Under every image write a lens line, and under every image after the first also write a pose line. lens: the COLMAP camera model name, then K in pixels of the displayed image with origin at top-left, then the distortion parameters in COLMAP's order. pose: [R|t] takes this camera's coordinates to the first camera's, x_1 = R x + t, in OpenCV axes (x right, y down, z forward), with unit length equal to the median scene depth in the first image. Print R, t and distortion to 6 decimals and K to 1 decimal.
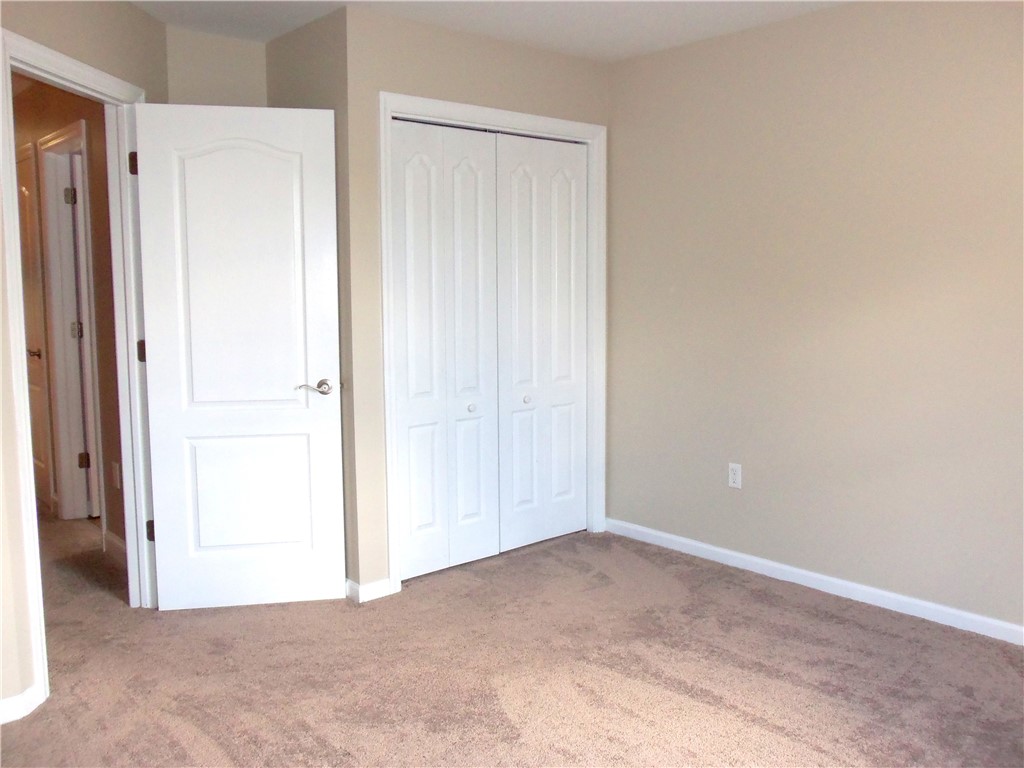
lens RADIAL K [[888.3, 0, 526.6], [0, 888.3, 382.9], [0, 0, 1]] dist [-0.010448, 0.008618]
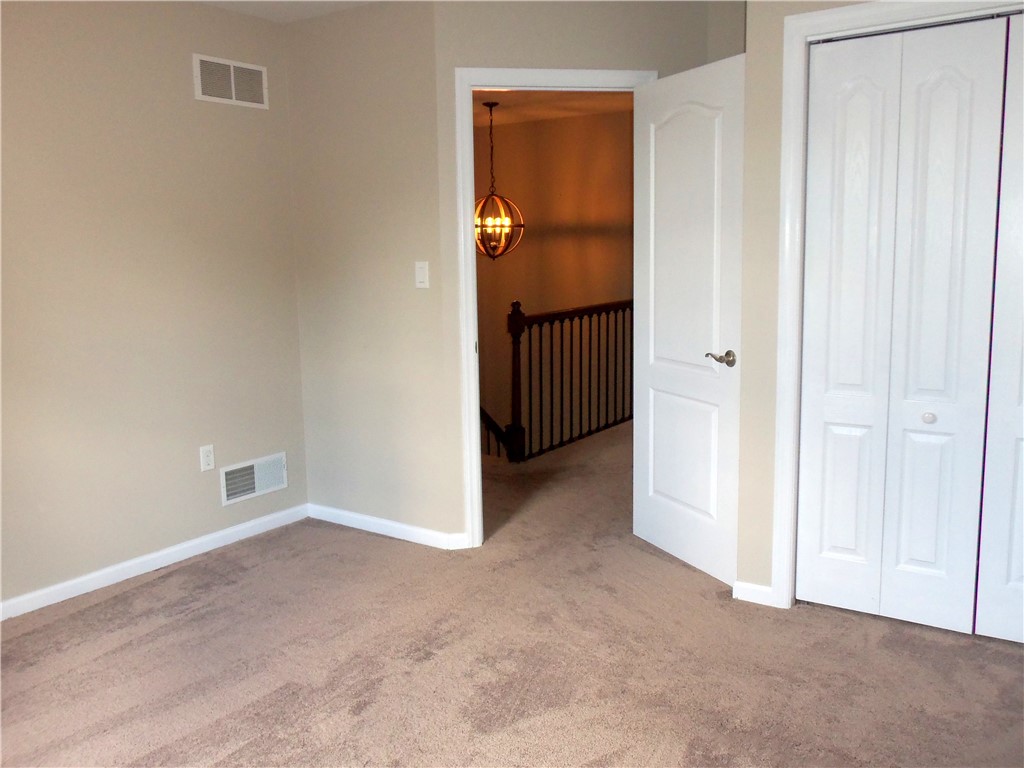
lens RADIAL K [[885.3, 0, 513.1], [0, 885.3, 371.6], [0, 0, 1]] dist [-0.008226, 0.001209]
pose [[0.243771, 0.144095, -0.959068, 0.605576], [-0.094983, 0.987694, 0.124254, -0.073939], [0.965170, 0.060806, 0.254458, 0.547778]]
